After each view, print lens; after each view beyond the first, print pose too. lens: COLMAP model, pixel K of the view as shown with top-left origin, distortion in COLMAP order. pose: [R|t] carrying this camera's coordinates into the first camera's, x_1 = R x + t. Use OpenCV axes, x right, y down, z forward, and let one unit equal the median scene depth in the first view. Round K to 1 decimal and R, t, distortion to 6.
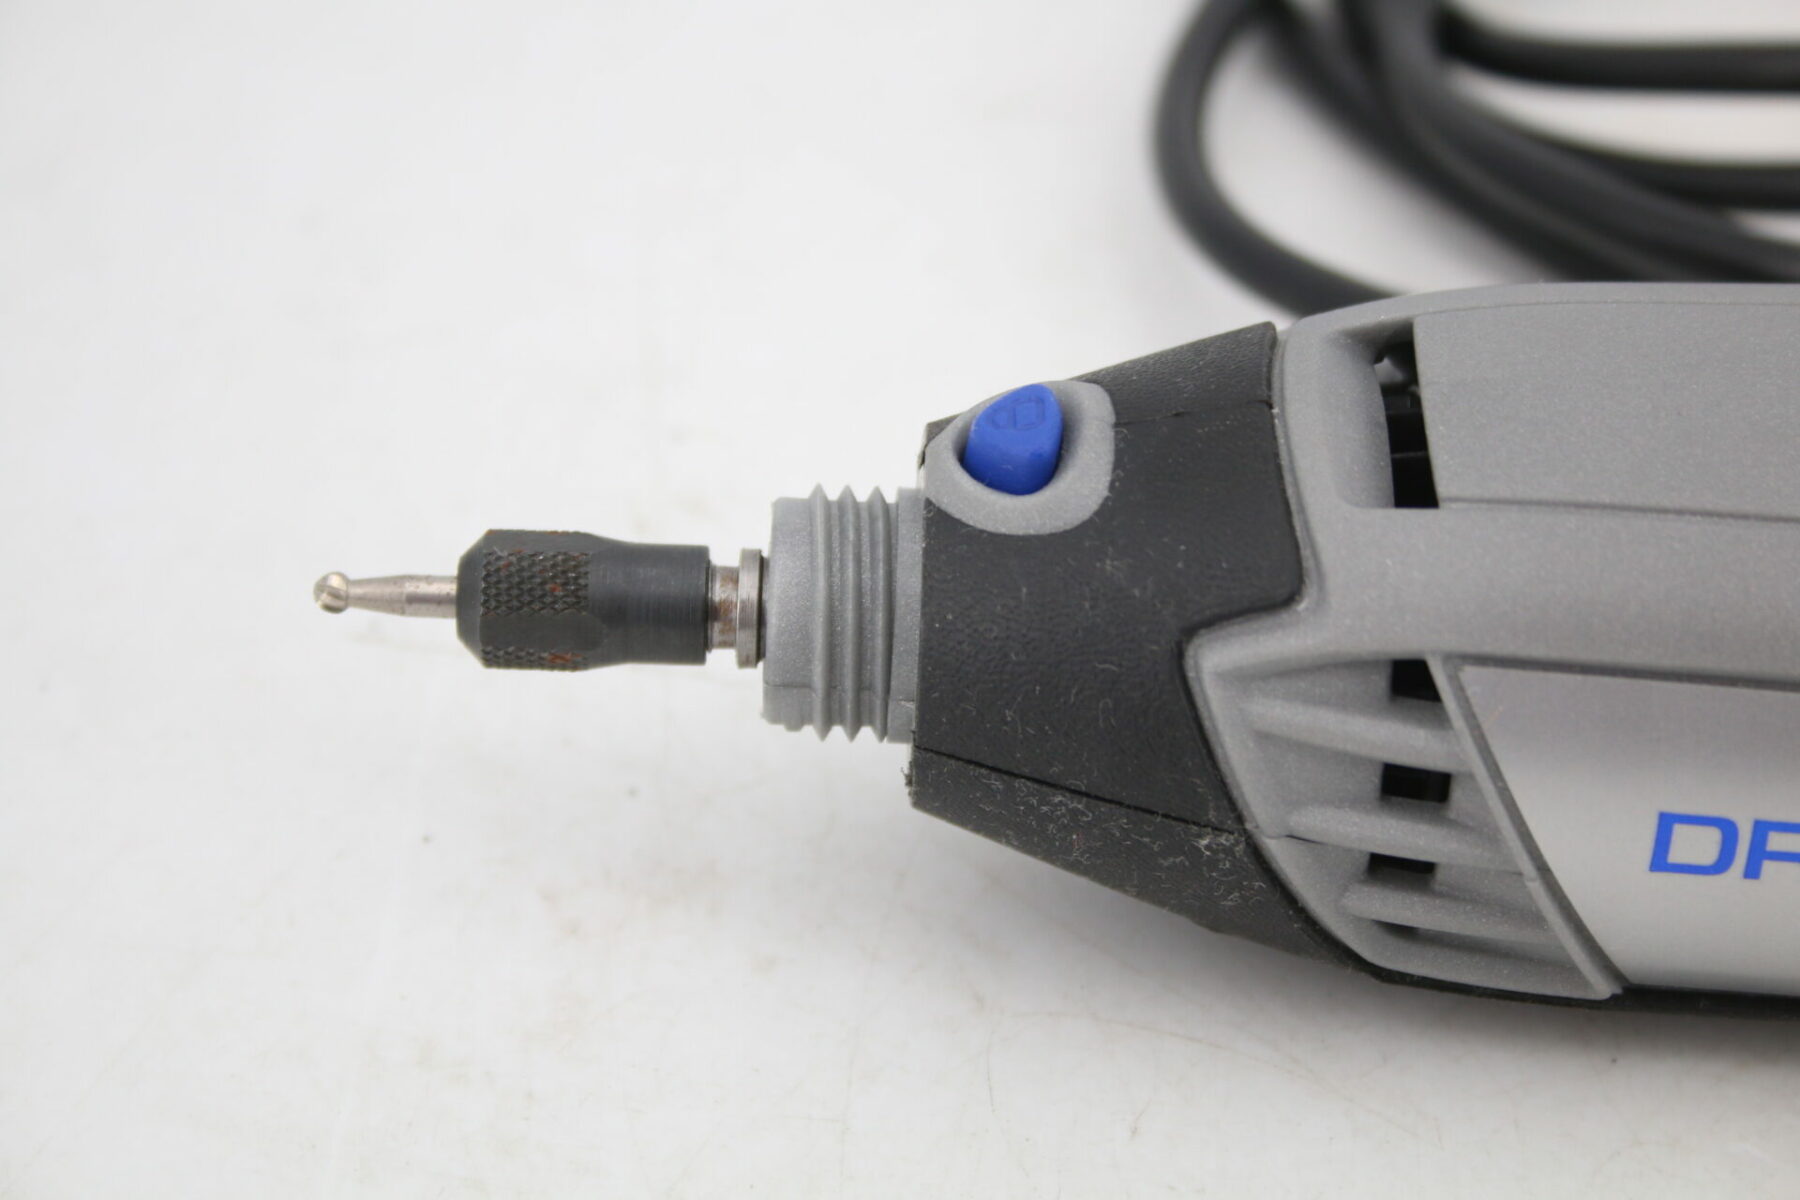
lens RADIAL K [[4372.6, 0, 900.0], [0, 4372.6, 600.0], [0, 0, 1]] dist [0.056504, 0.509621]
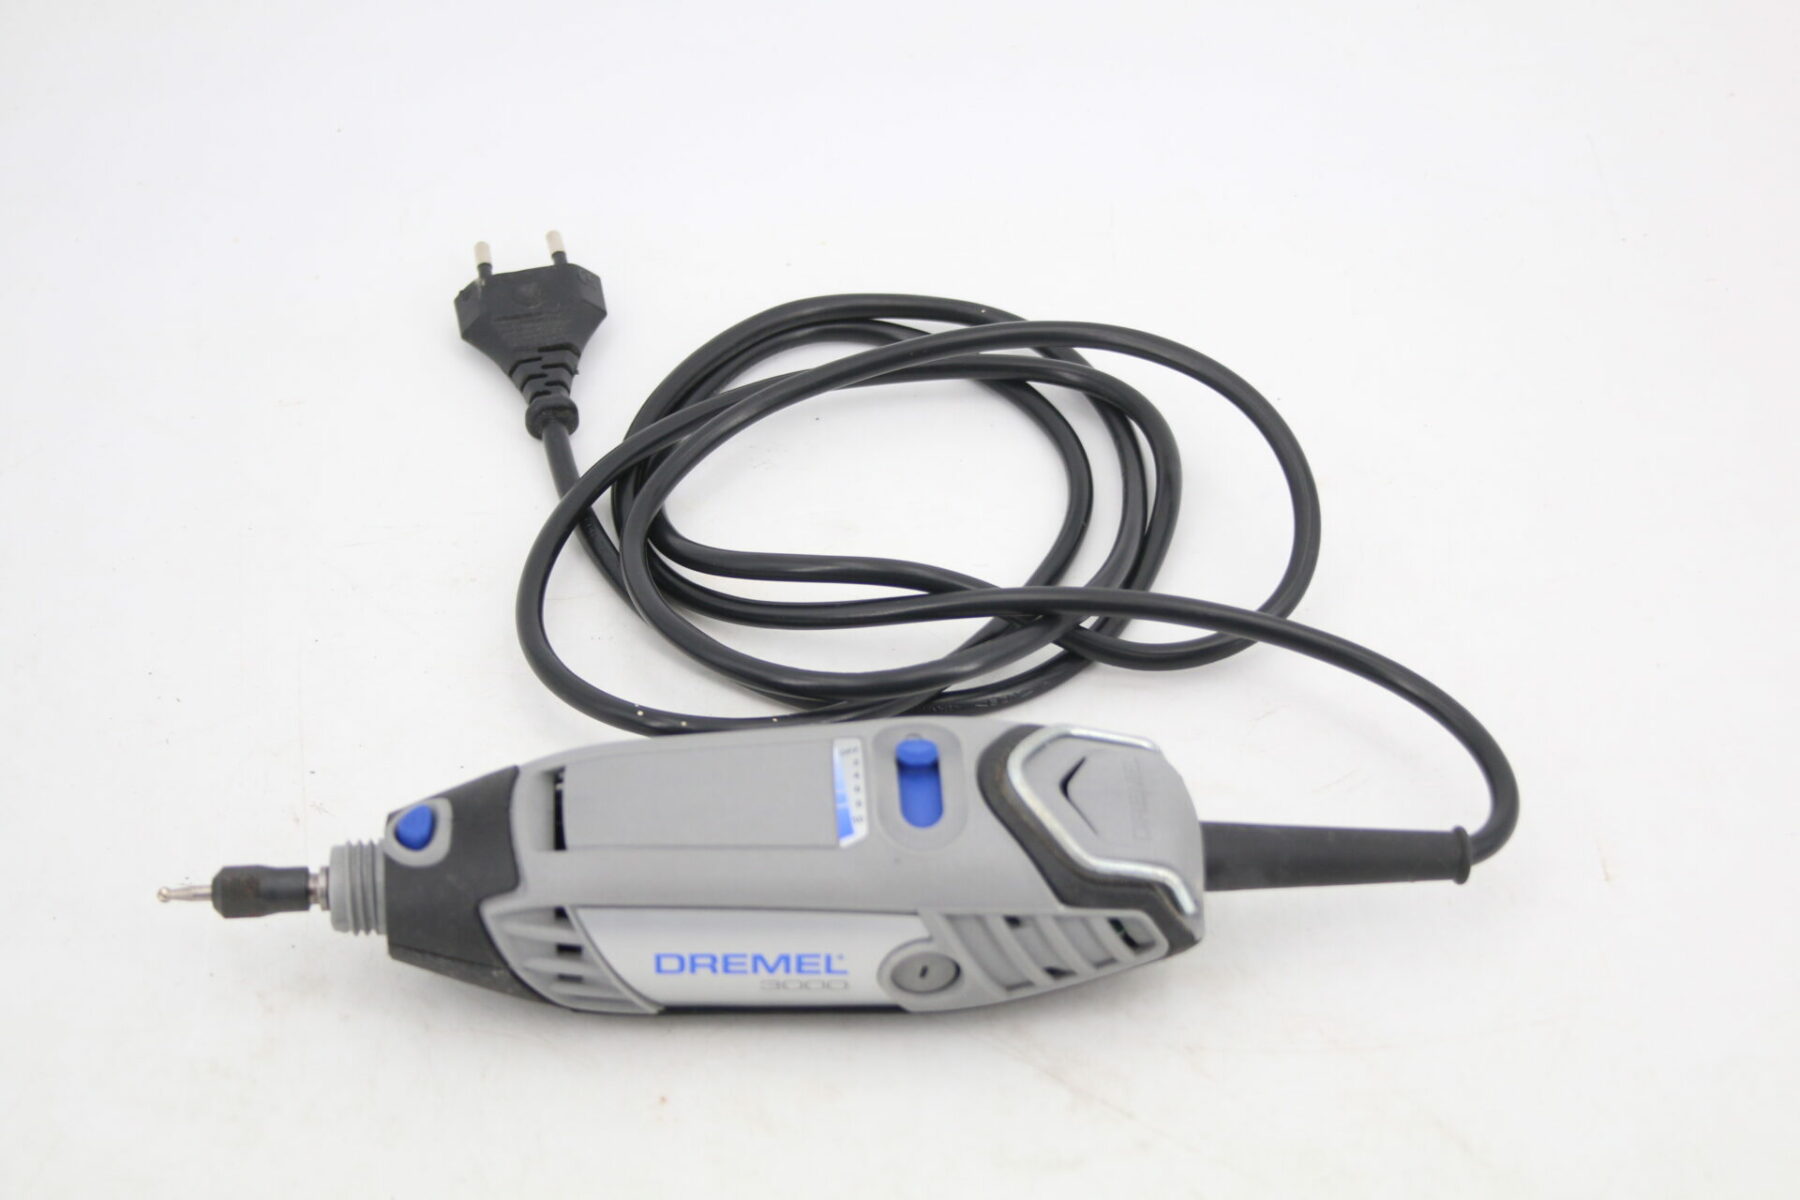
lens RADIAL K [[3522.7, 0, 900.0], [0, 3522.7, 600.0], [0, 0, 1]] dist [0.015011, 0.052073]
pose [[0.996274, -0.072692, 0.046420, 0.236214], [0.068592, 0.994057, 0.084535, -0.342819], [-0.052290, -0.081036, 0.995339, -1.168313]]
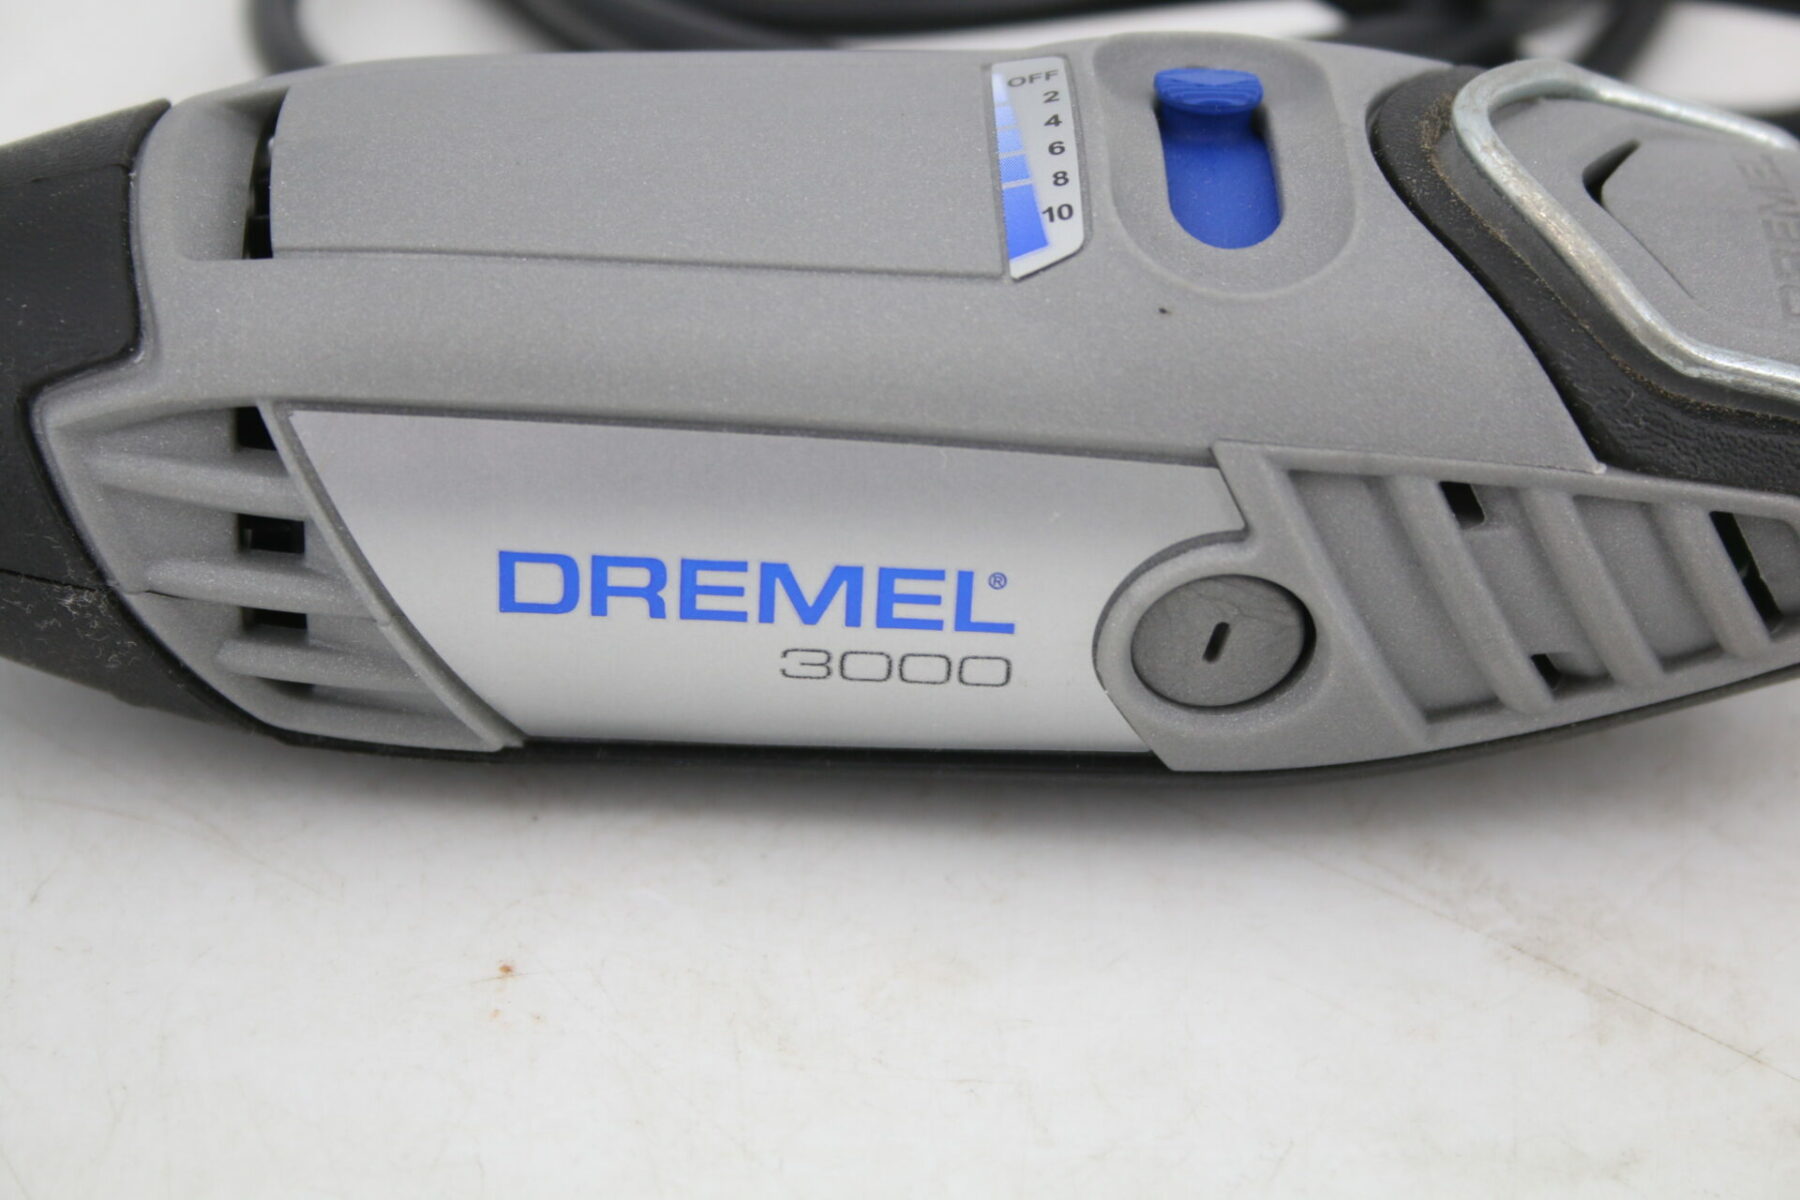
lens RADIAL K [[4372.6, 0, 900.0], [0, 4372.6, 600.0], [0, 0, 1]] dist [0.056504, 0.509621]
pose [[0.998411, -0.032109, 0.046311, 0.215544], [0.032624, 0.999414, -0.010393, 0.072293], [-0.045951, 0.011887, 0.998873, -0.019136]]
